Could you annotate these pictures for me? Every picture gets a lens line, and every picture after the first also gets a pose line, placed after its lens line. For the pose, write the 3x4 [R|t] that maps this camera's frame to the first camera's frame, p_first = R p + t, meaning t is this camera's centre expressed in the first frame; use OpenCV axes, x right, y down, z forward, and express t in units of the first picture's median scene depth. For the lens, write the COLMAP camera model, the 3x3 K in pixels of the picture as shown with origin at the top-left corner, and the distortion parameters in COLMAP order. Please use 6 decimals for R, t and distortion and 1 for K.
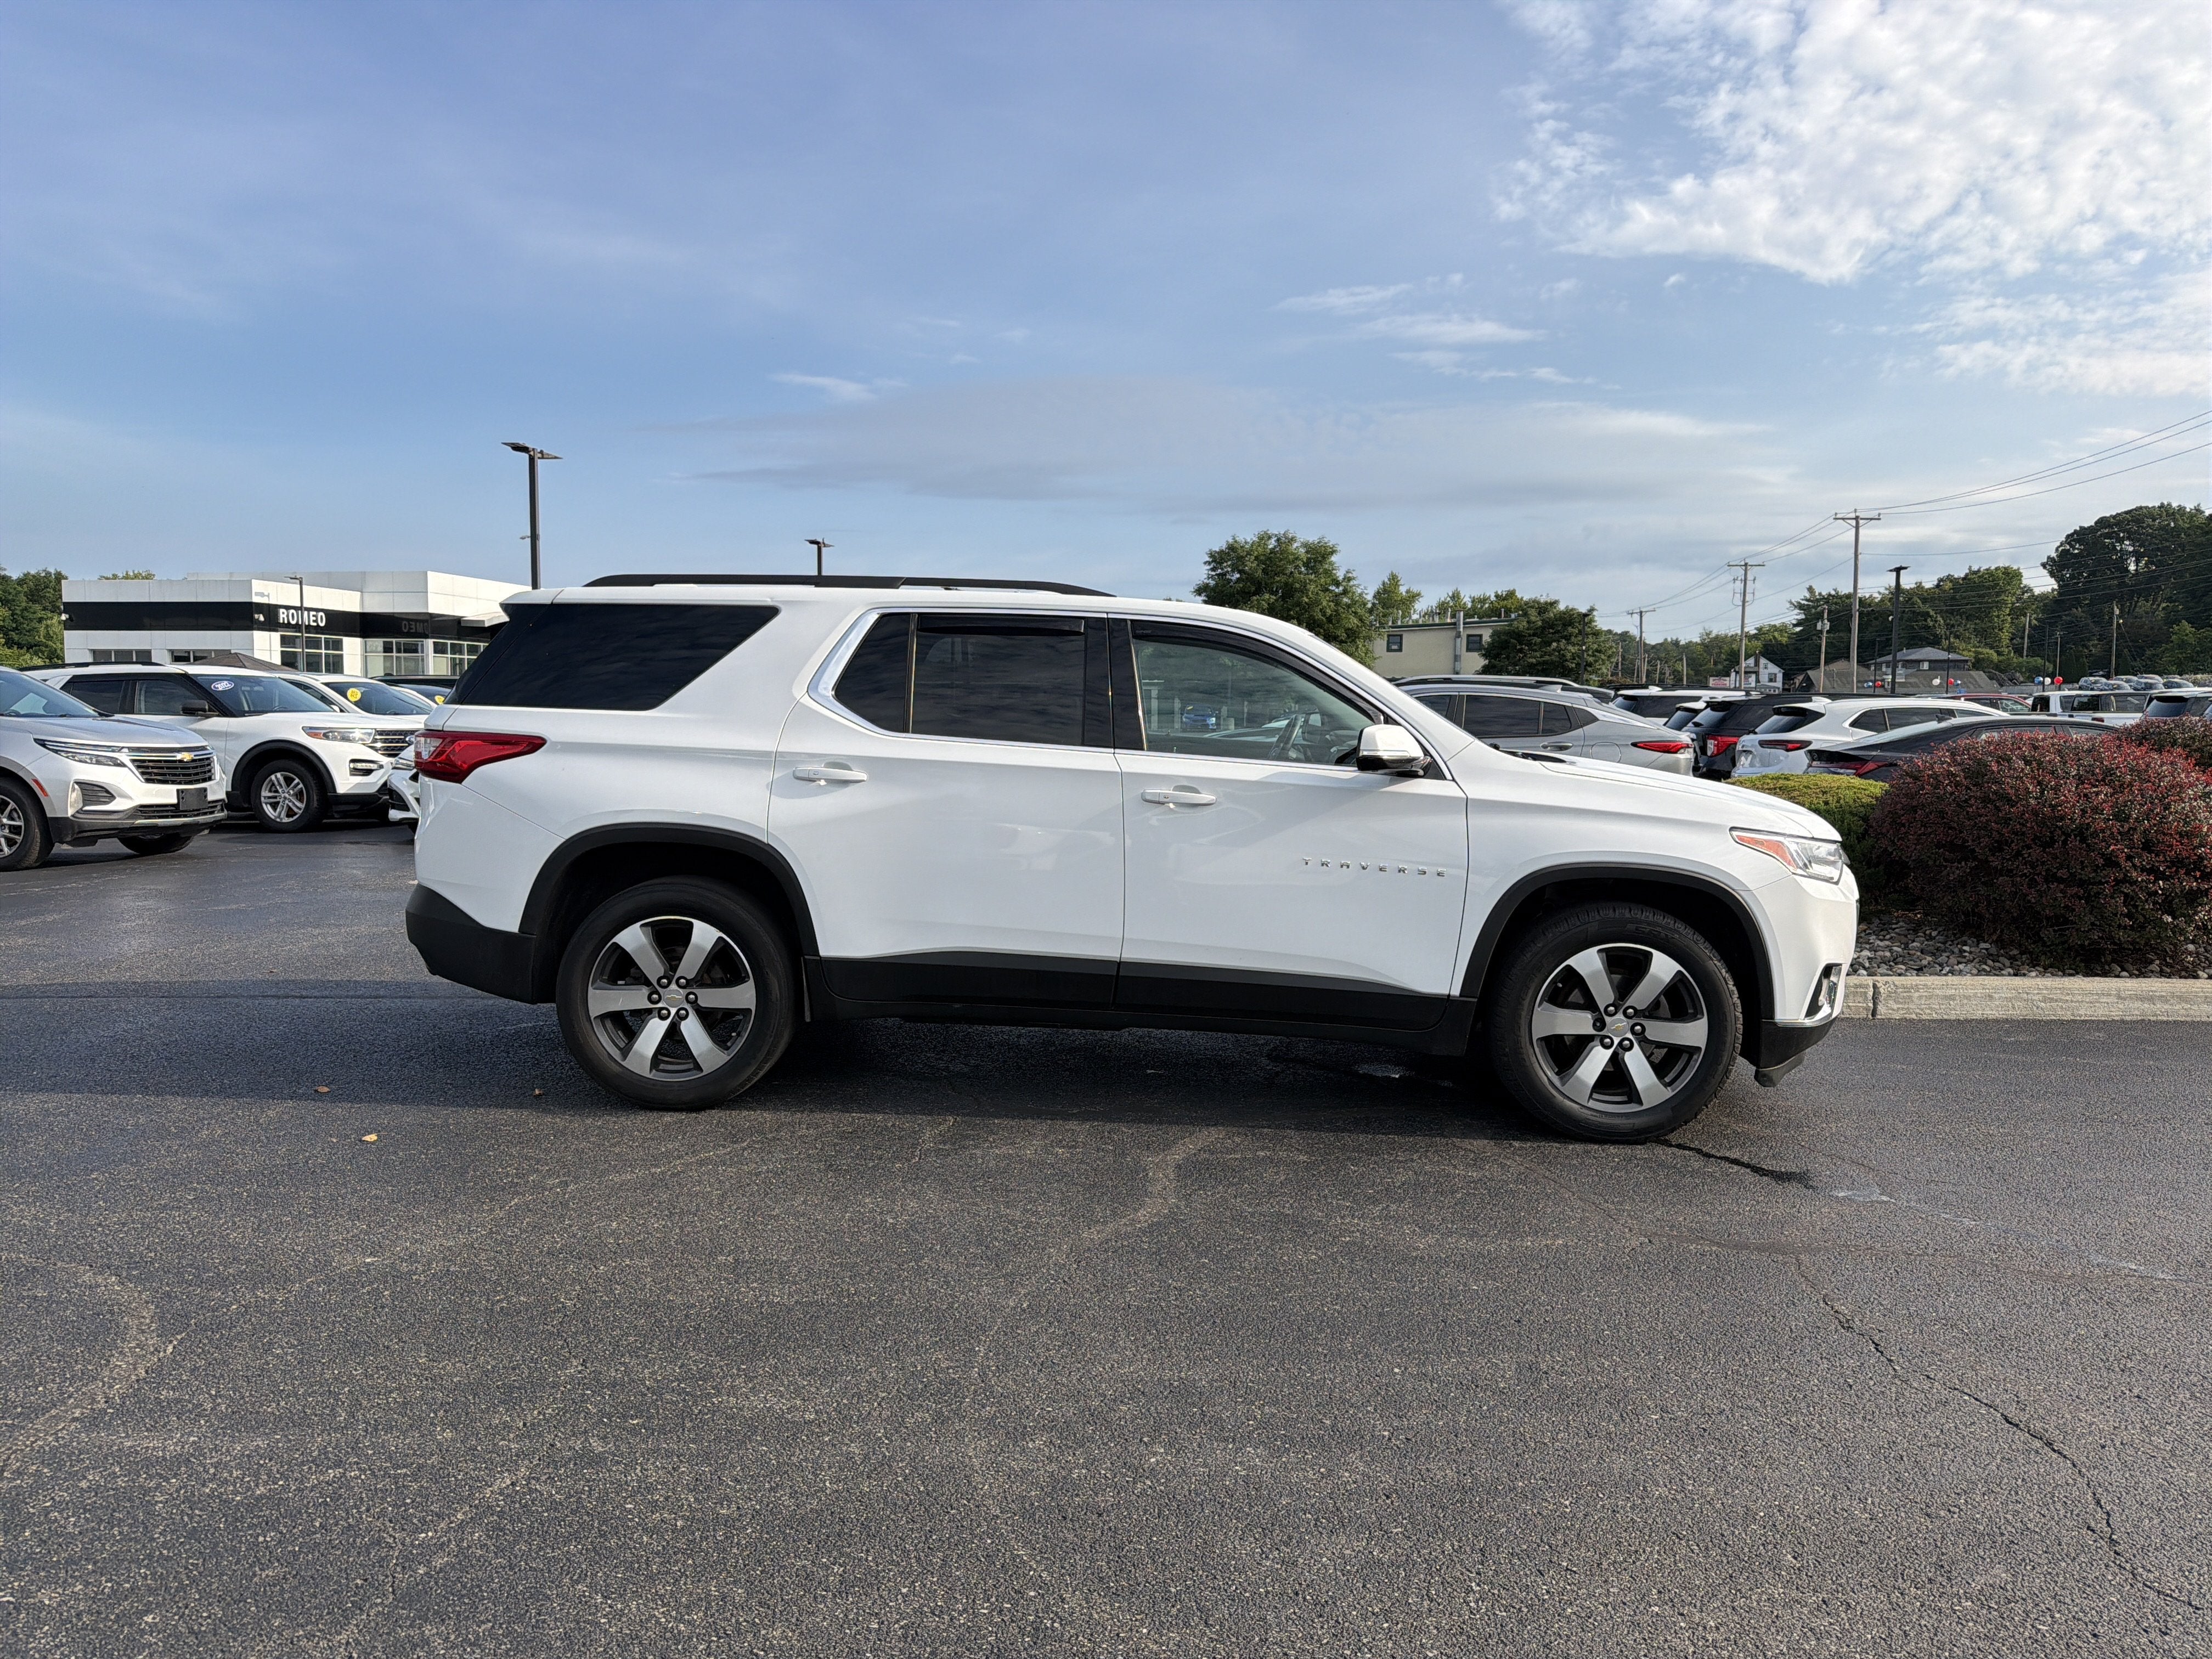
lens RADIAL K [[1563.2, 0, 1085.3], [0, 1563.2, 824.0], [0, 0, 1]] dist [-0.001596, -0.006099]
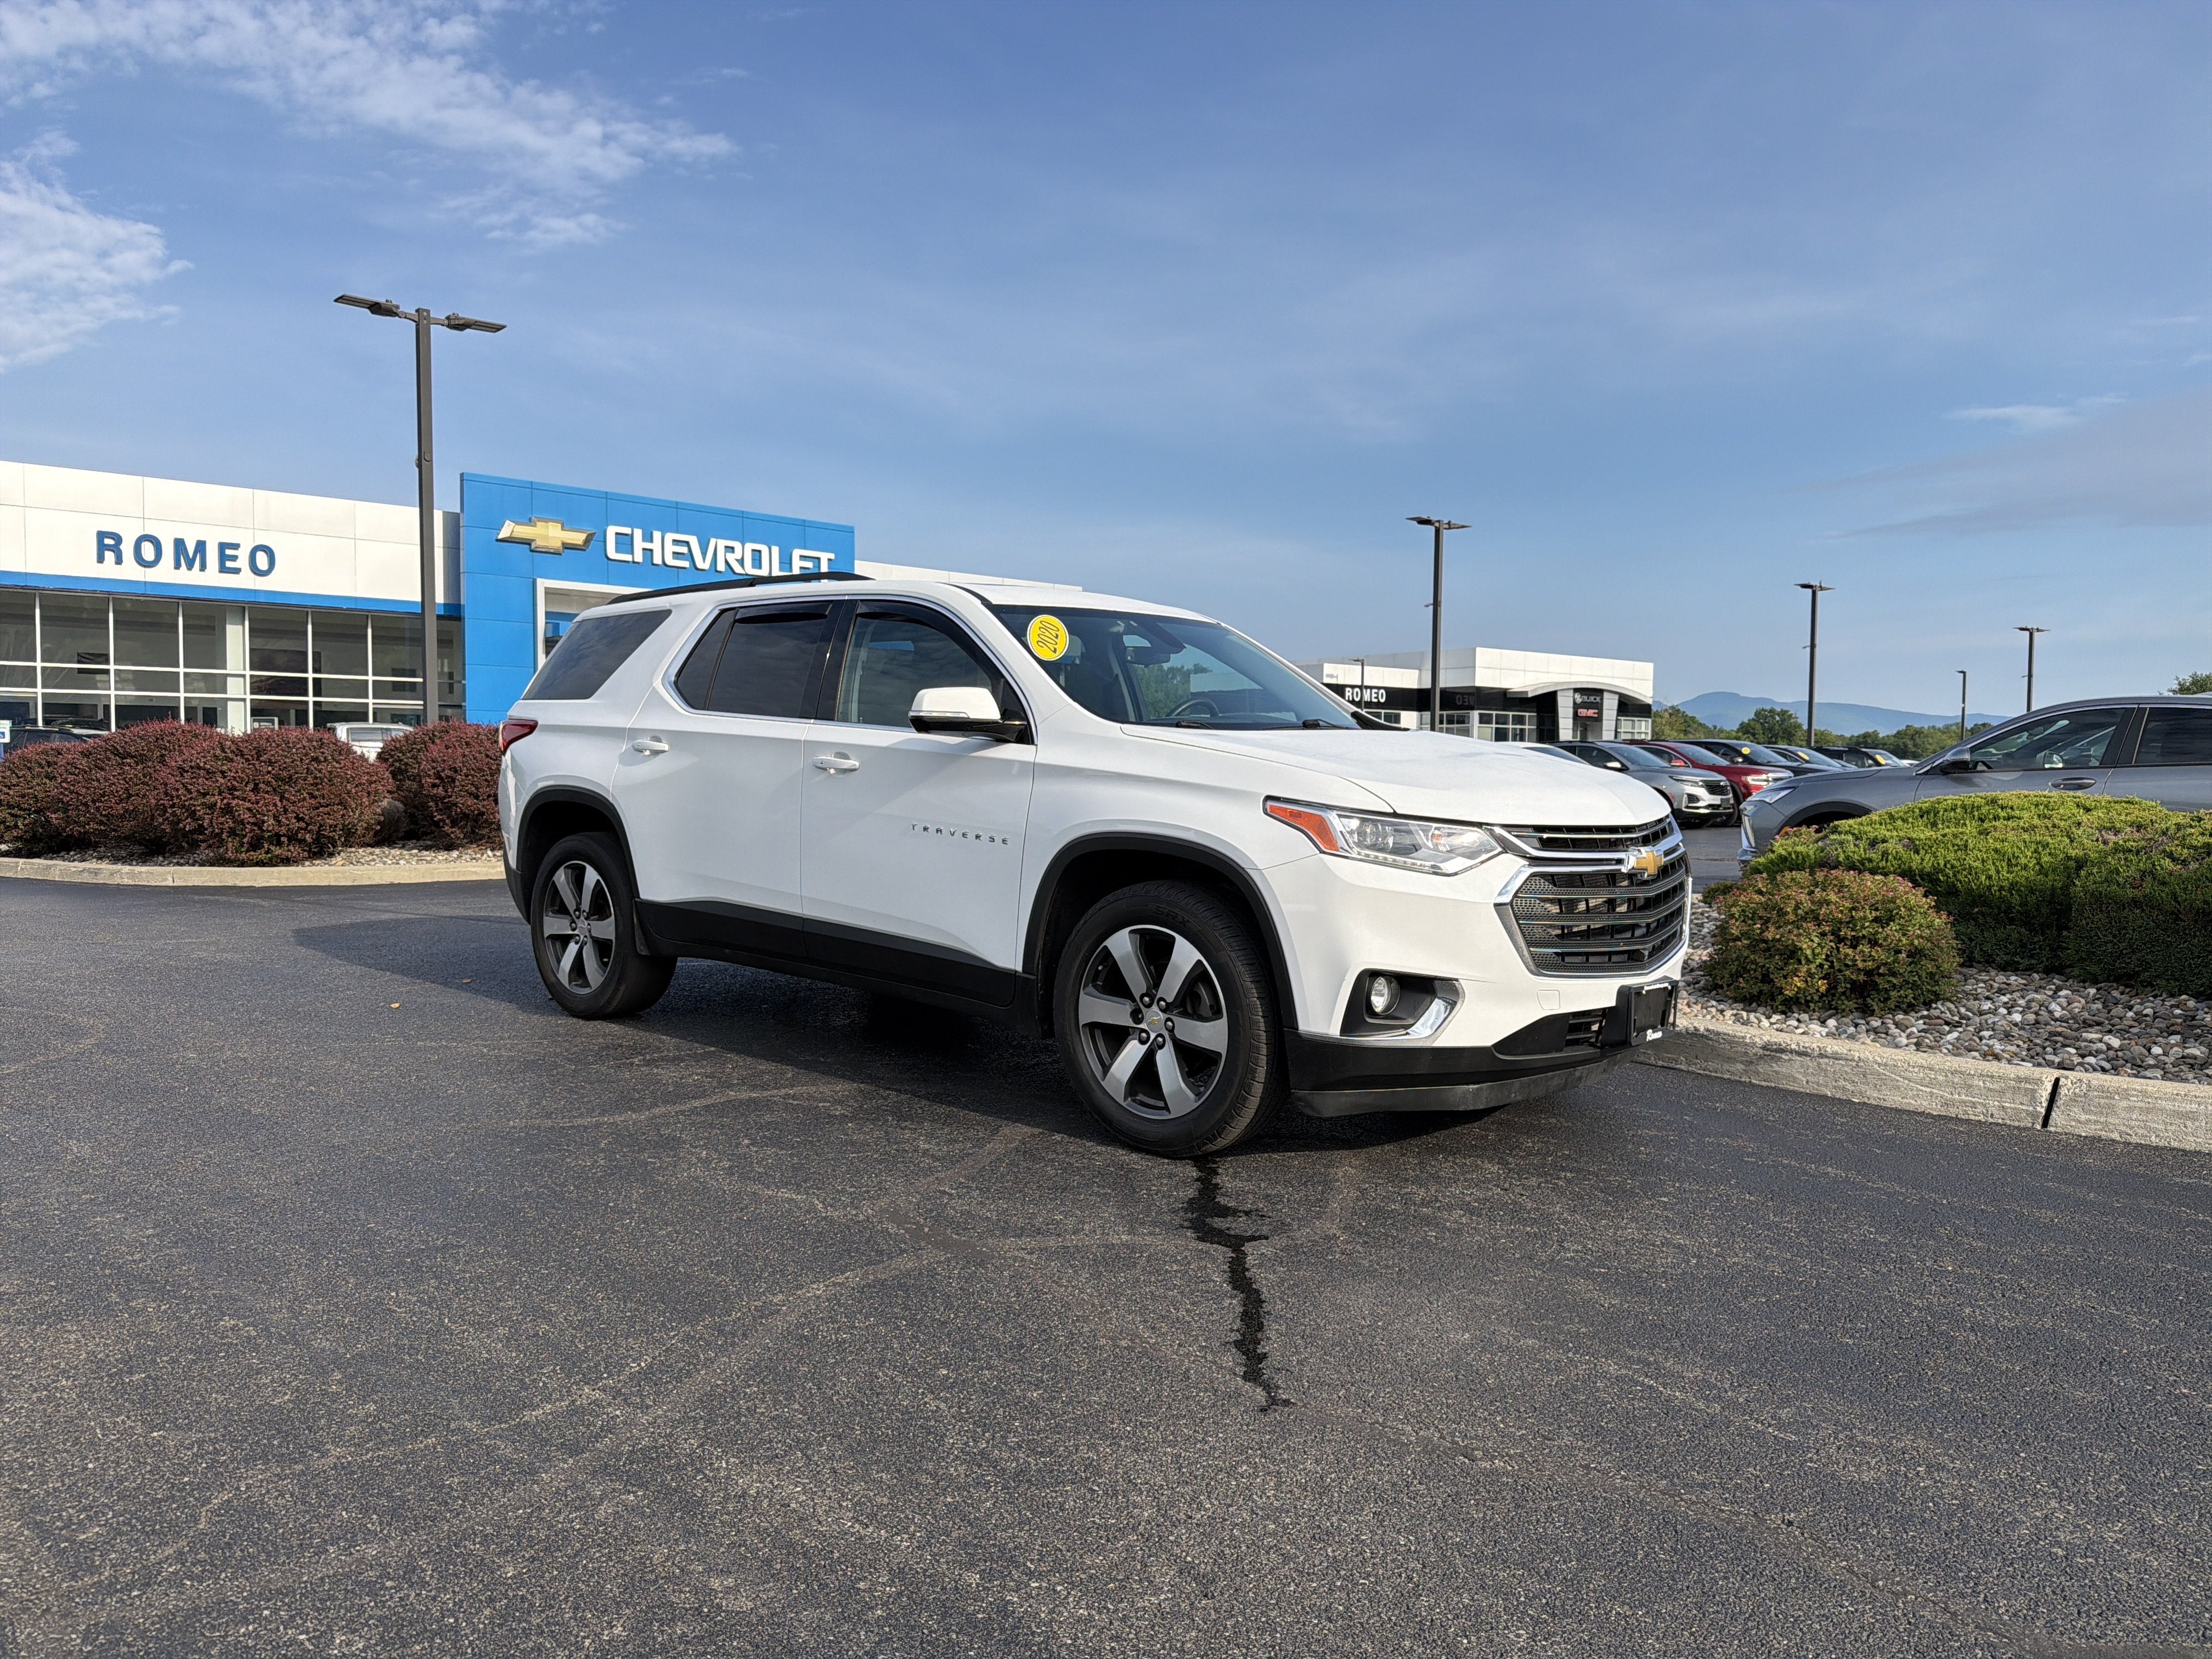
lens RADIAL K [[1563.2, 0, 1085.3], [0, 1563.2, 824.0], [0, 0, 1]] dist [-0.001596, -0.006099]
pose [[0.753073, 0.014751, -0.657772, 0.879468], [-0.046899, 0.998409, -0.031304, 0.048746], [0.656264, 0.054423, 0.752566, 0.308400]]
